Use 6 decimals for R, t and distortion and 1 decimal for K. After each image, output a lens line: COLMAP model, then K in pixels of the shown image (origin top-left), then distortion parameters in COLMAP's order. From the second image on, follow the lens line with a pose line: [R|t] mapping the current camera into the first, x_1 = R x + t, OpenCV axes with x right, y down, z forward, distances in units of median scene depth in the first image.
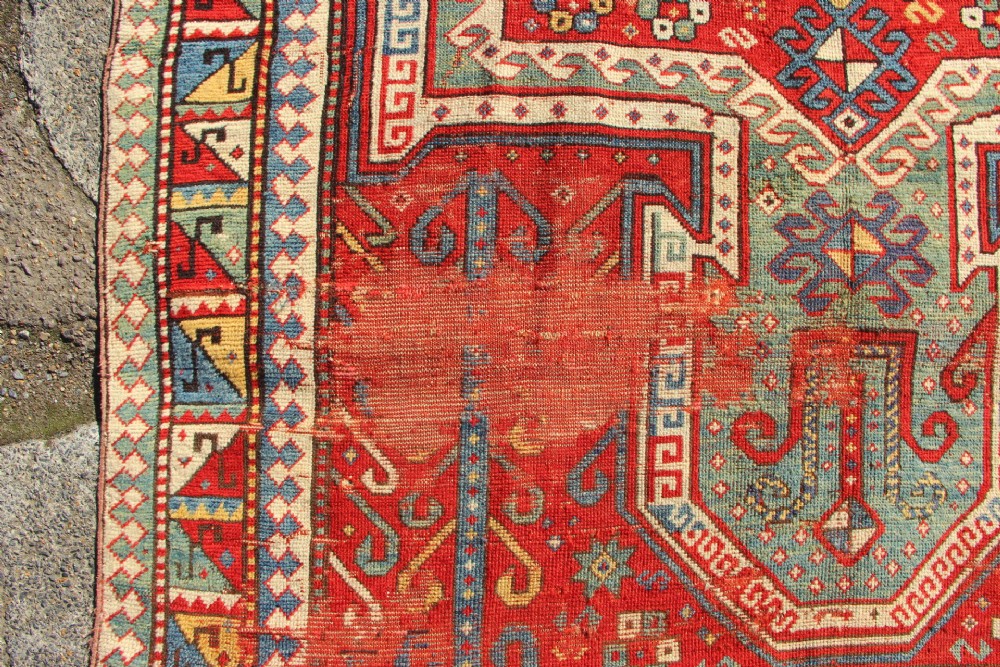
lens RADIAL K [[848.5, 0, 529.5], [0, 848.5, 353.5], [0, 0, 1]] dist [-0.182193, 0.126530]
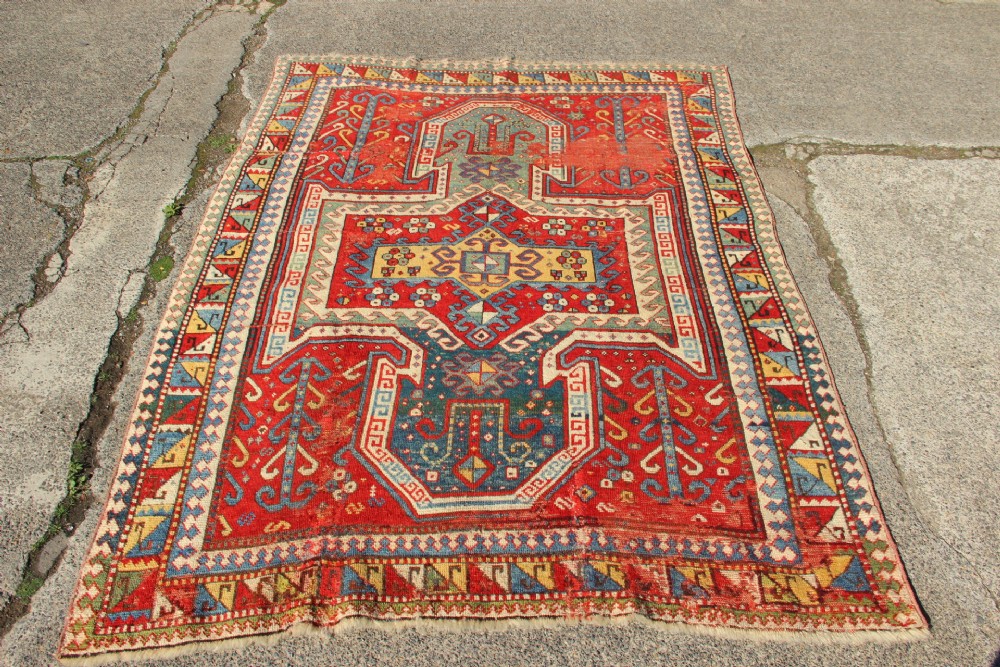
lens RADIAL K [[848.5, 0, 513.7], [0, 848.5, 304.9], [0, 0, 1]] dist [-0.182193, 0.126530]
pose [[-0.998804, -0.043452, -0.022435, 0.359196], [0.012233, -0.666204, 0.745669, -2.535487], [-0.047347, 0.744502, 0.665939, -0.543665]]
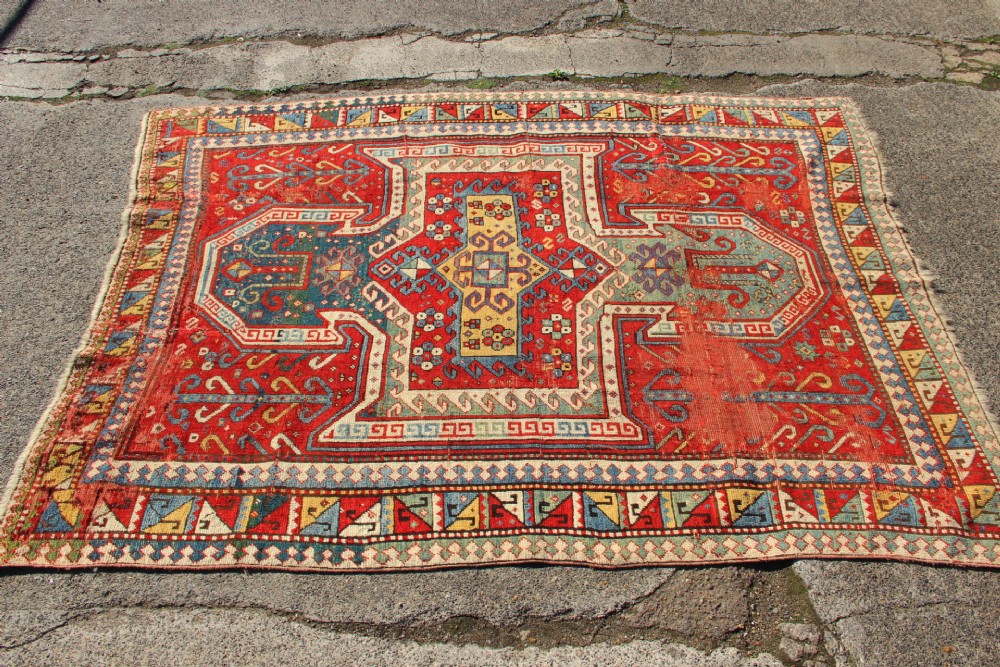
lens RADIAL K [[848.5, 0, 517.8], [0, 848.5, 306.8], [0, 0, 1]] dist [-0.182193, 0.126530]
pose [[-0.012592, -0.766401, 0.642239, -1.263680], [0.999378, 0.011507, 0.033325, -0.606477], [-0.032931, 0.642259, 0.765780, -0.787701]]
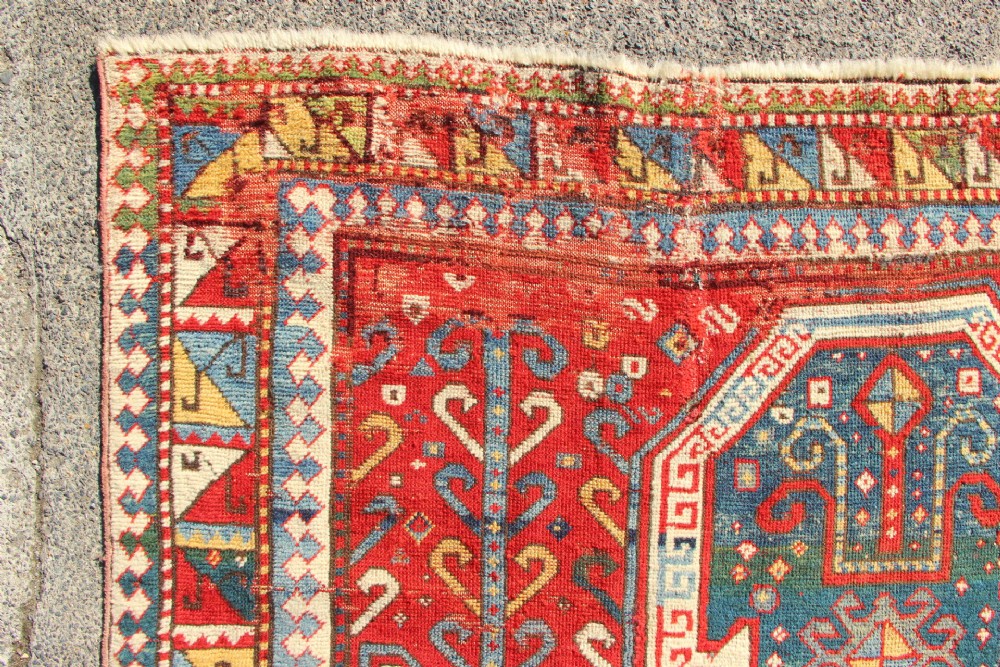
lens RADIAL K [[848.5, 0, 494.7], [0, 848.5, 384.5], [0, 0, 1]] dist [-0.182193, 0.126530]
pose [[0.998307, 0.015477, -0.056071, -0.016998], [-0.015000, 0.999848, 0.008919, -1.361968], [0.056201, -0.008063, 0.998387, 0.057907]]
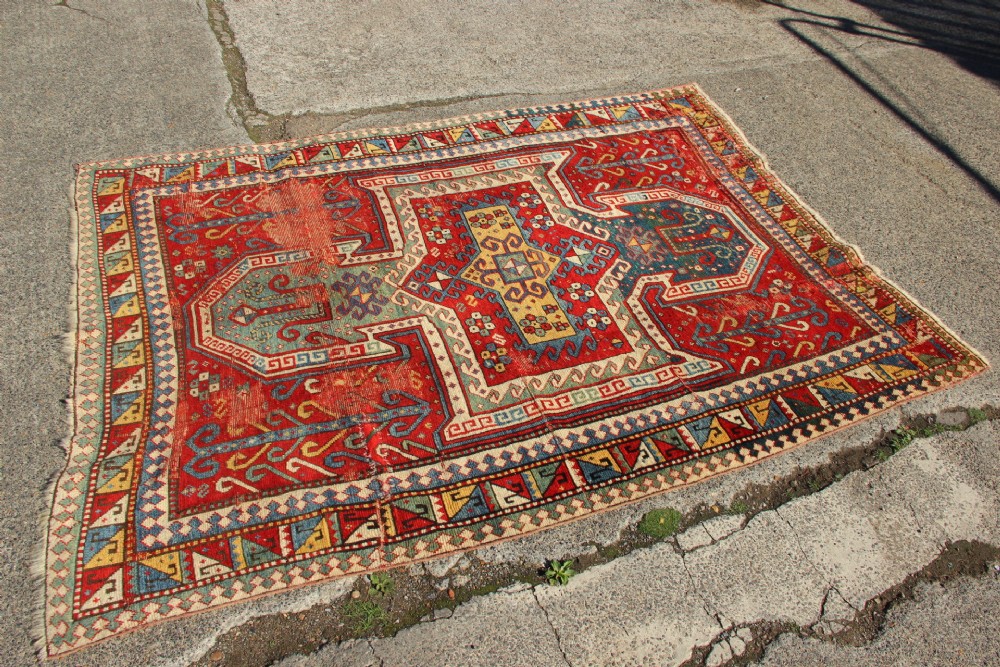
lens RADIAL K [[848.5, 0, 506.3], [0, 848.5, 317.4], [0, 0, 1]] dist [-0.182193, 0.126530]
pose [[0.319997, 0.646216, -0.692825, 2.300707], [-0.946826, 0.192258, -0.257988, 0.122604], [-0.033514, 0.738540, 0.673376, -0.630338]]
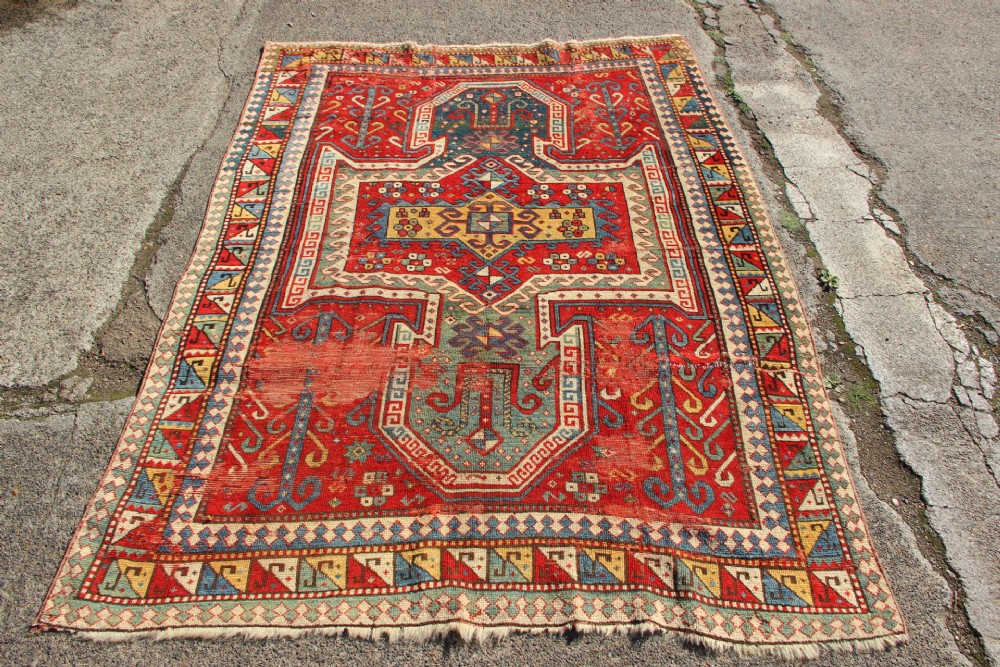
lens RADIAL K [[848.5, 0, 522.3], [0, 848.5, 325.5], [0, 0, 1]] dist [-0.182193, 0.126530]
pose [[0.999891, -0.014749, -0.000308, 0.489495], [0.010704, 0.739743, -0.672804, 1.400817], [0.010151, 0.672728, 0.739821, -0.710015]]
